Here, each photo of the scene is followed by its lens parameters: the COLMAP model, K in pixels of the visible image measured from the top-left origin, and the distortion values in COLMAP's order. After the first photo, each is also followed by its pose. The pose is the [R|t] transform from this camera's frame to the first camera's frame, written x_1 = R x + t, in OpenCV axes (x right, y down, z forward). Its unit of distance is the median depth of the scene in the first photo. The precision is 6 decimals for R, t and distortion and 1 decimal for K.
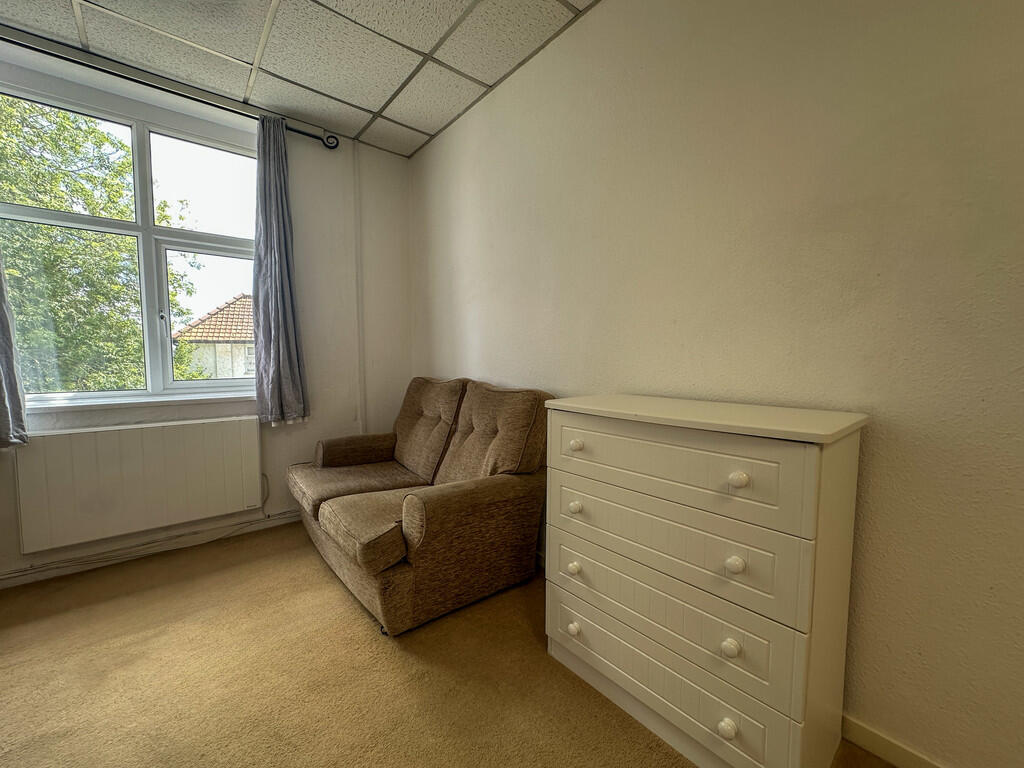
lens RADIAL K [[418.4, 0, 518.6], [0, 418.4, 385.3], [0, 0, 1]] dist [-0.002662, 0.000455]
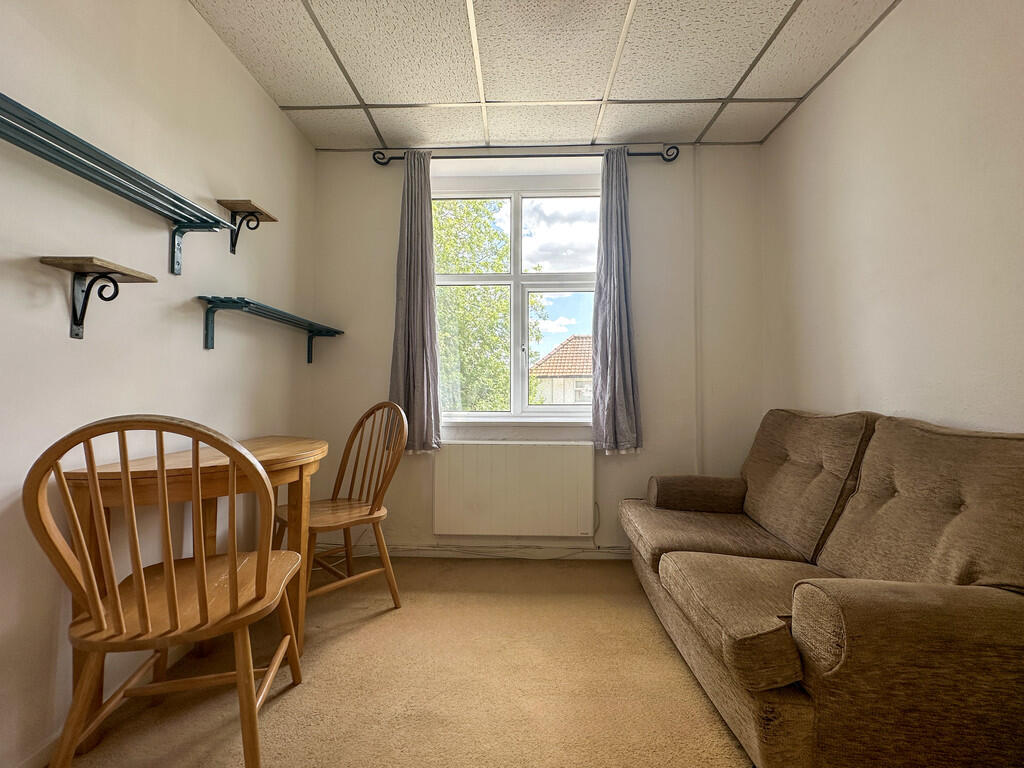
lens RADIAL K [[418.0, 0, 507.6], [0, 418.0, 383.5], [0, 0, 1]] dist [-0.000843, 0.000367]
pose [[0.745244, -0.009302, -0.666727, -0.114094], [-0.047236, 0.996654, -0.066704, 0.009933], [0.665117, 0.081204, 0.742311, 0.117649]]
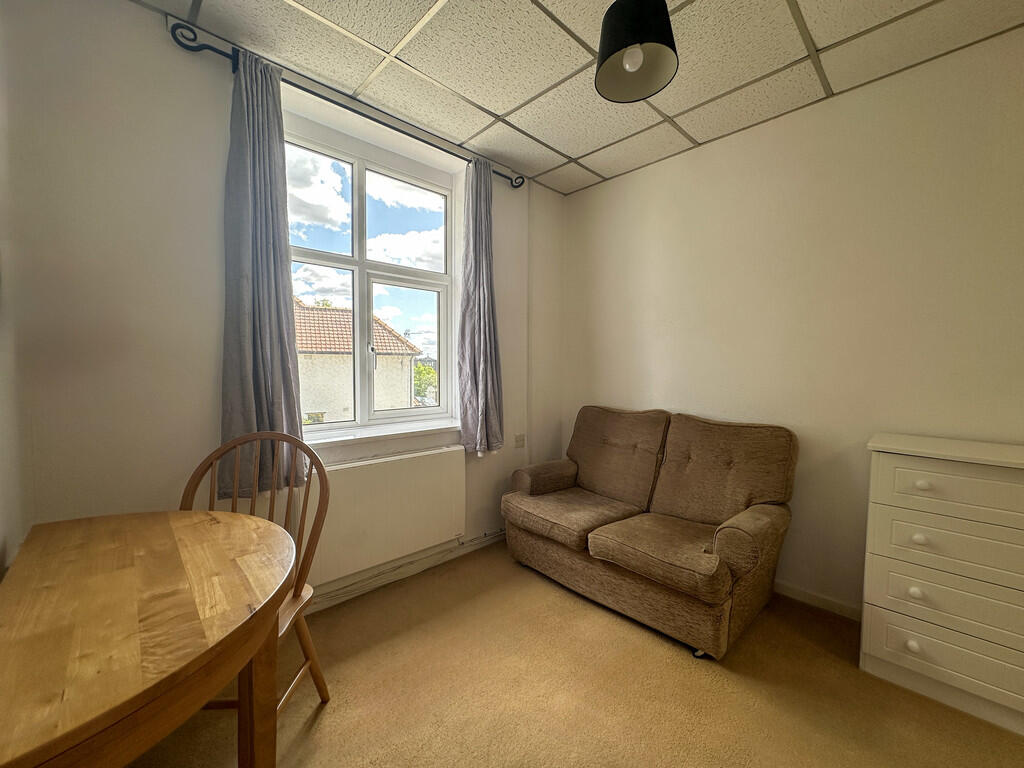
lens RADIAL K [[421.9, 0, 505.8], [0, 421.9, 383.3], [0, 0, 1]] dist [-0.001596, 0.000705]
pose [[0.997454, 0.004720, 0.071158, -0.613271], [-0.003250, 0.999779, -0.020748, -0.061594], [-0.071240, 0.020464, 0.997249, -0.046383]]
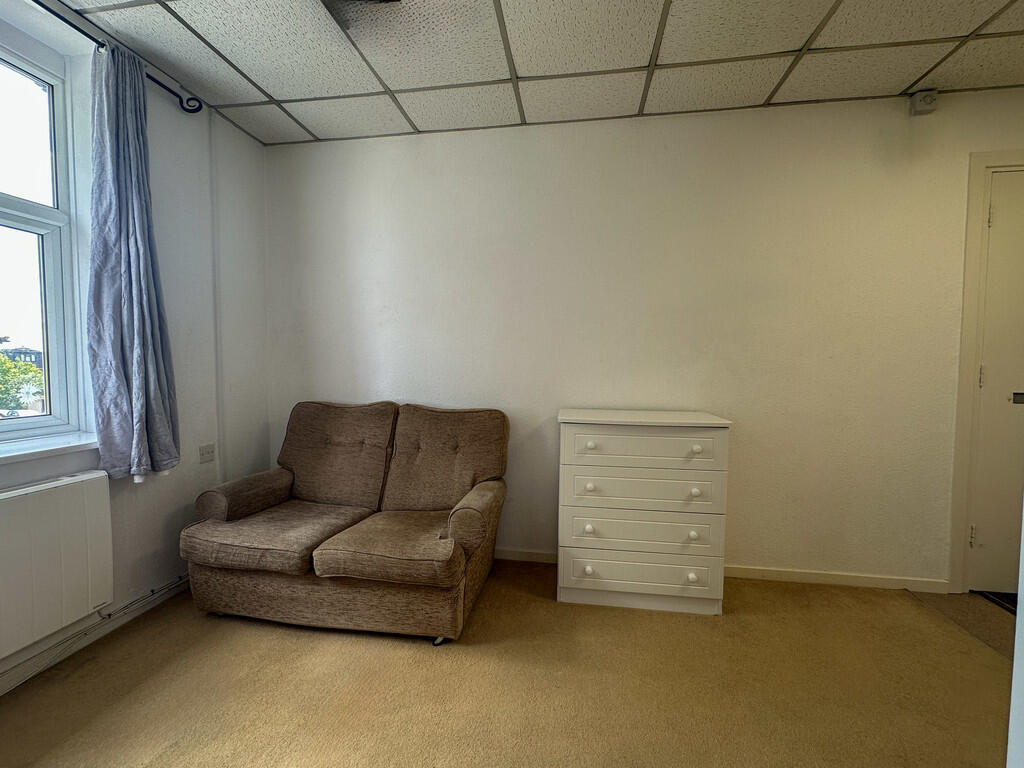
lens RADIAL K [[435.1, 0, 518.6], [0, 435.1, 383.8], [0, 0, 1]] dist [-0.002455, 0.000607]
pose [[0.738919, -0.024501, 0.673349, -0.617661], [0.034514, 0.999403, -0.001511, -0.047307], [-0.672910, 0.024356, 0.739323, 0.009521]]
